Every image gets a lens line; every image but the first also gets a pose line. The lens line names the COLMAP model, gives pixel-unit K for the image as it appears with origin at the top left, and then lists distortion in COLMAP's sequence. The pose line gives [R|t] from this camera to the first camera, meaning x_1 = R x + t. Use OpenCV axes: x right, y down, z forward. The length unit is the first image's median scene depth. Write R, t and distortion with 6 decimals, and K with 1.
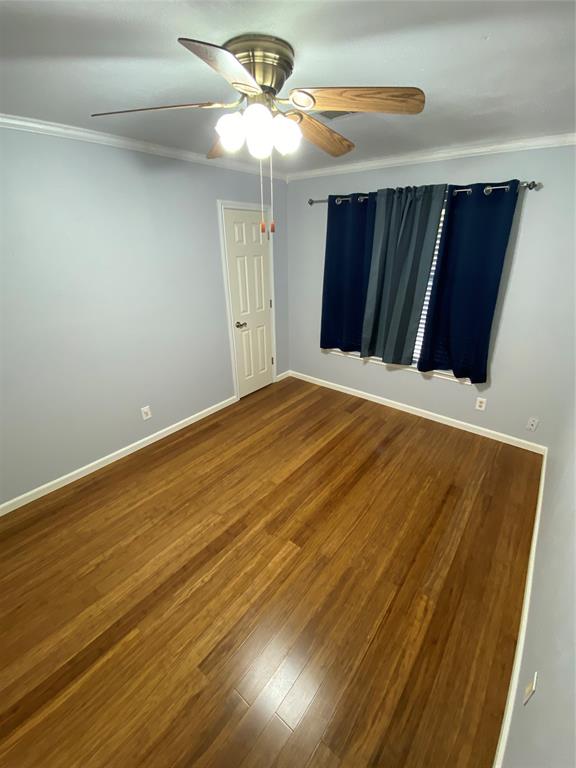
lens RADIAL K [[311.4, 0, 292.8], [0, 311.4, 388.6], [0, 0, 1]] dist [0.000150, -0.001573]
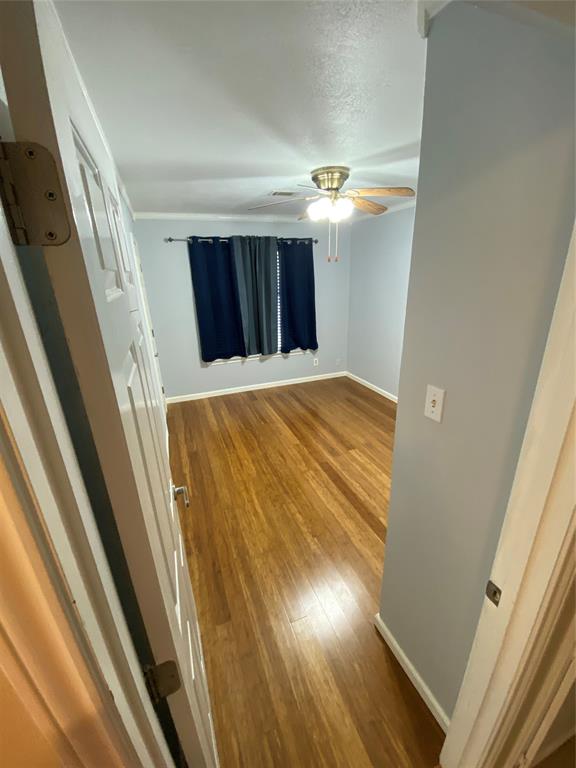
lens RADIAL K [[311.4, 0, 286.5], [0, 311.4, 391.5], [0, 0, 1]] dist [0.000150, -0.001573]
pose [[0.504678, -0.315735, 0.803500, -0.998722], [0.403784, 0.908973, 0.103564, -0.049264], [-0.763059, 0.272174, 0.586228, 0.188847]]
